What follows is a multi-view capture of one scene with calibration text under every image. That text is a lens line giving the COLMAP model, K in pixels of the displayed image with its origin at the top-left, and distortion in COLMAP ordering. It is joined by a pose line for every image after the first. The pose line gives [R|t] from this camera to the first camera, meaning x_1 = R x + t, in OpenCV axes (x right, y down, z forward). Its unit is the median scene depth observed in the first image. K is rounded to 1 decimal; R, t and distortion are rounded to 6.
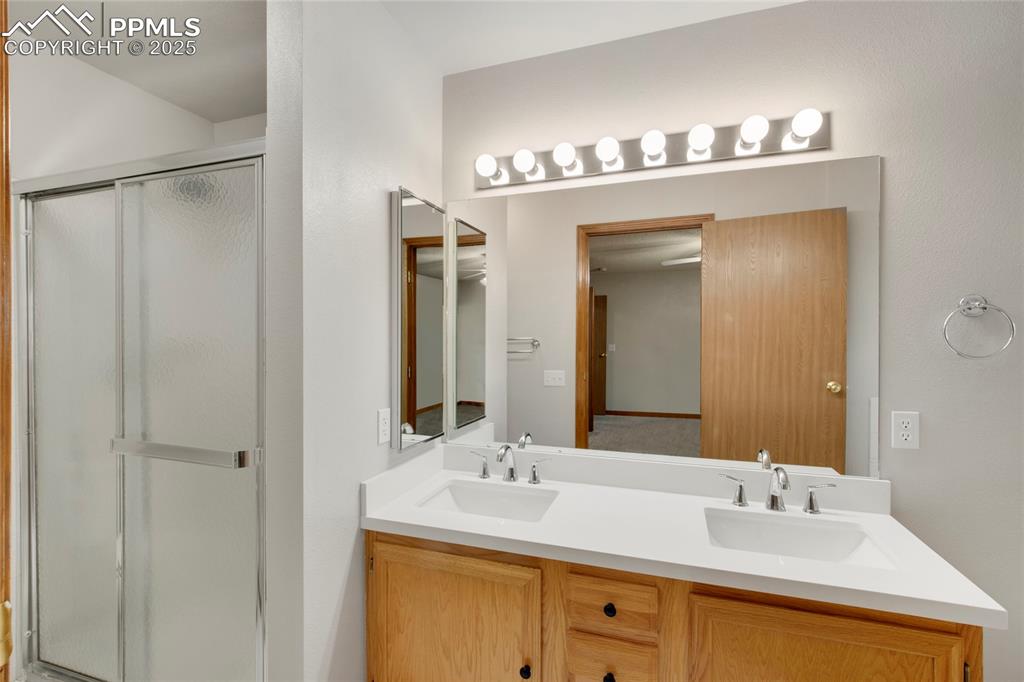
lens RADIAL K [[476.3, 0, 505.9], [0, 476.3, 338.4], [0, 0, 1]] dist [-0.000231, -0.000253]
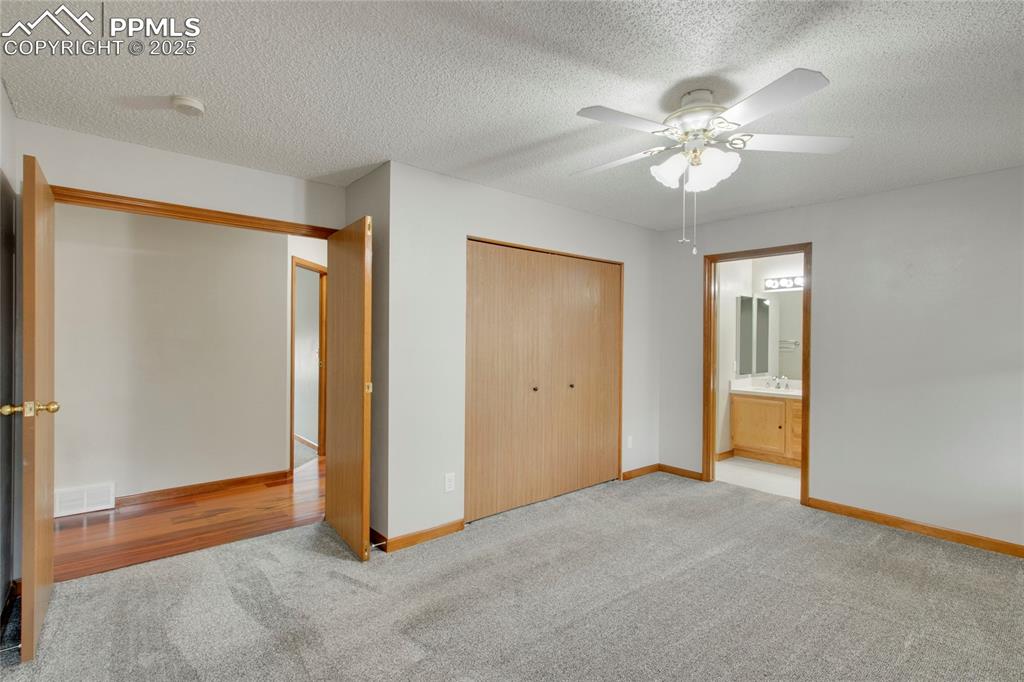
lens RADIAL K [[476.3, 0, 501.5], [0, 476.3, 341.2], [0, 0, 1]] dist [-0.000231, -0.000253]
pose [[0.858318, 0.011462, -0.512991, 0.030960], [-0.008128, 0.999929, 0.008742, -0.006316], [0.513055, -0.003334, 0.858350, -1.450793]]
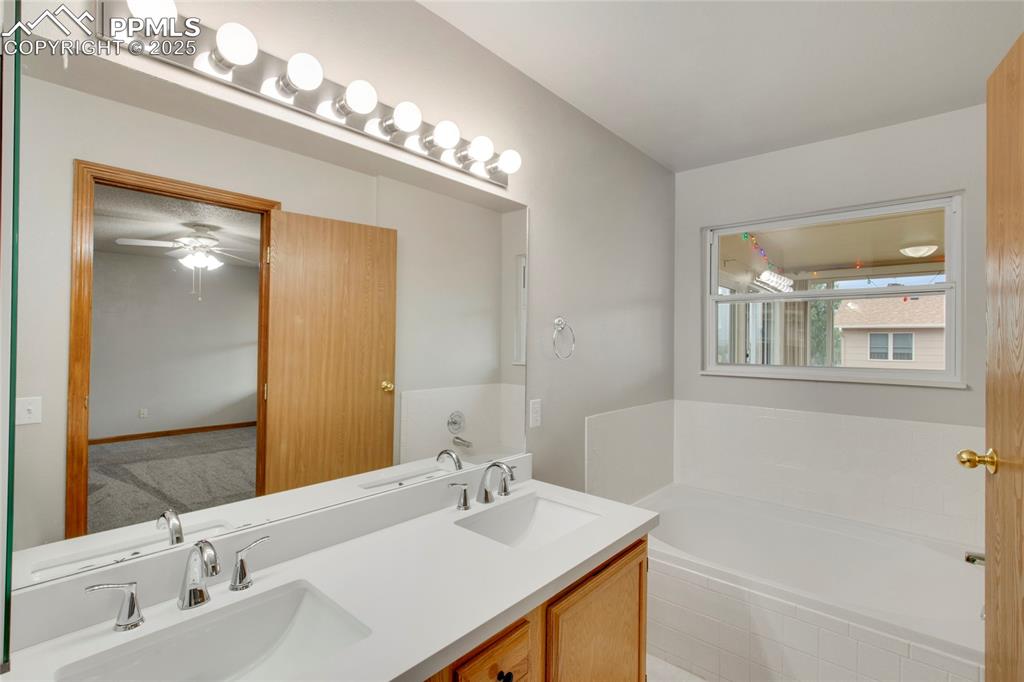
lens RADIAL K [[476.3, 0, 506.7], [0, 476.3, 342.1], [0, 0, 1]] dist [-0.000231, -0.000253]
pose [[0.404094, -0.003066, 0.914712, -0.219531], [-0.000786, 0.999993, 0.003700, -0.005405], [-0.914717, -0.002214, 0.404089, 0.278226]]
